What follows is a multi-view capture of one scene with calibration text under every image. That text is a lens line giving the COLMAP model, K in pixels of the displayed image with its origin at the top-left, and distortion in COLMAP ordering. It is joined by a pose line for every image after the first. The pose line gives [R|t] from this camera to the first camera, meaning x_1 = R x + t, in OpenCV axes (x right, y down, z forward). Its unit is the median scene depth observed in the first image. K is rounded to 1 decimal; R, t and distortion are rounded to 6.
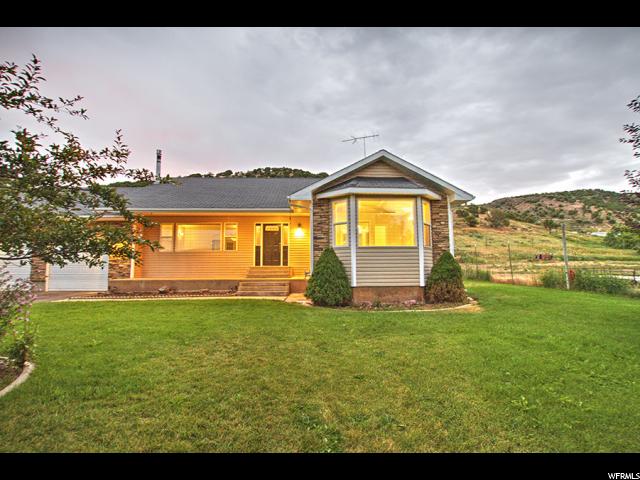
lens RADIAL K [[298.7, 0, 322.3], [0, 298.7, 245.8], [0, 0, 1]] dist [-0.028681, 0.002325]
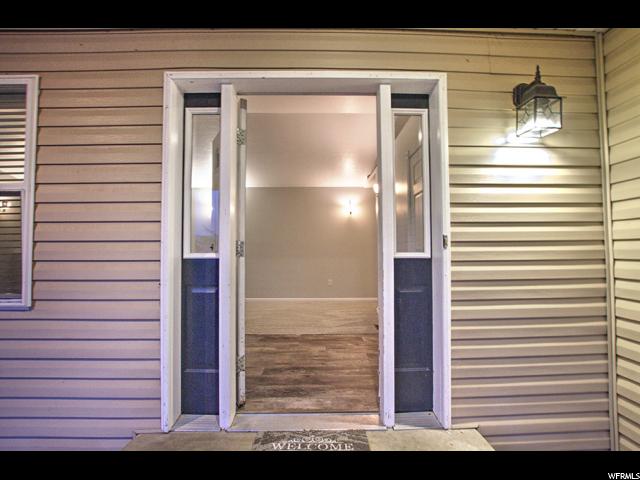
lens RADIAL K [[298.7, 0, 320.3], [0, 298.7, 236.7], [0, 0, 1]] dist [-0.028681, 0.002325]
pose [[0.999641, 0.002526, -0.026664, -0.176155], [-0.002112, 0.999877, 0.015535, -0.013024], [0.026700, -0.015473, 0.999524, 0.954831]]
